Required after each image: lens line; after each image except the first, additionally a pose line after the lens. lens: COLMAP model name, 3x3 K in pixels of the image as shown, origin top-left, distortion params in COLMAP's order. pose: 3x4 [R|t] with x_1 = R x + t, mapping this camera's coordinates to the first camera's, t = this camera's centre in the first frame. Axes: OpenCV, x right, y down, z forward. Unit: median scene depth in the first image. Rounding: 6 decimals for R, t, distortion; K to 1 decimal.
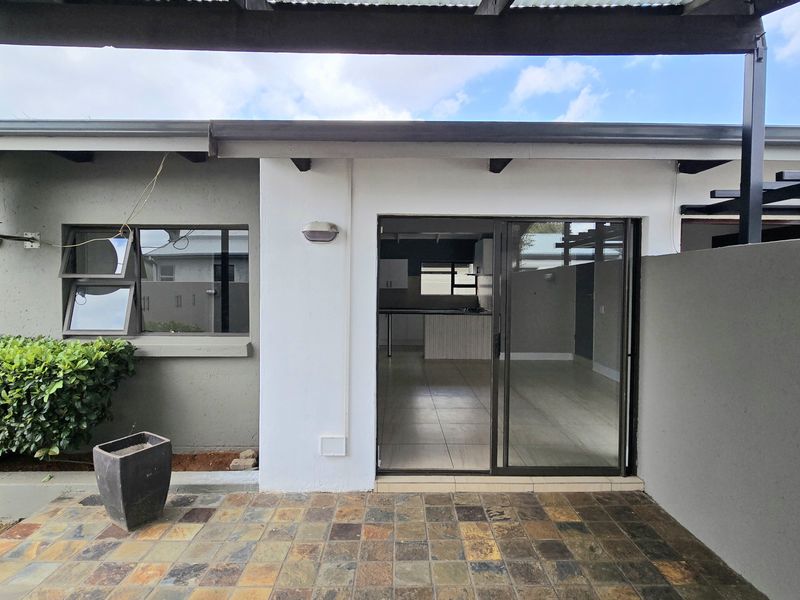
lens RADIAL K [[440.9, 0, 402.1], [0, 440.9, 296.2], [0, 0, 1]] dist [-0.006264, -0.002557]
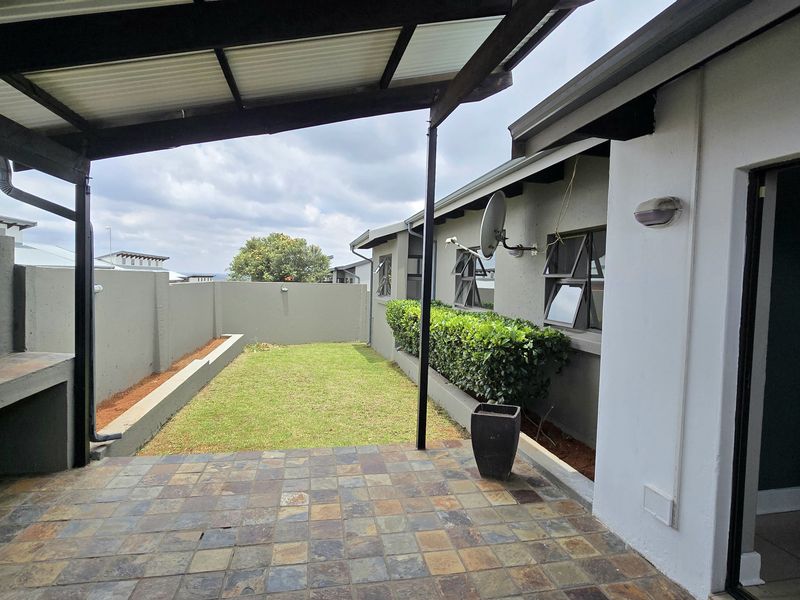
lens RADIAL K [[431.2, 0, 398.4], [0, 431.2, 294.5], [0, 0, 1]] dist [-0.001940, -0.000684]
pose [[0.199726, 0.033320, -0.979285, 0.436719], [-0.055588, 0.998197, 0.022626, 0.002702], [0.978274, 0.049917, 0.201218, 0.417308]]
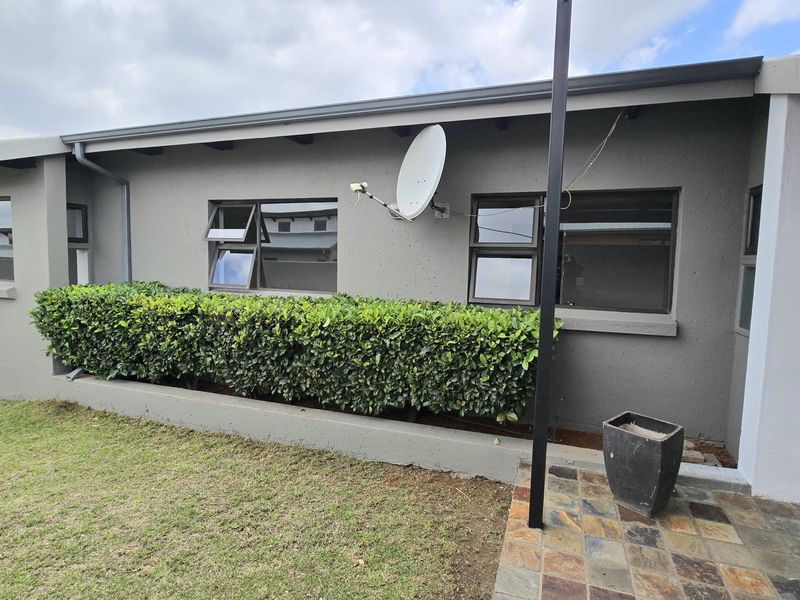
lens RADIAL K [[440.9, 0, 402.1], [0, 440.9, 296.2], [0, 0, 1]] dist [-0.006264, -0.002557]
pose [[0.933833, 0.043069, -0.355106, -0.677383], [-0.022489, 0.997830, 0.061883, 0.015826], [0.357001, -0.049803, 0.932776, -0.031461]]
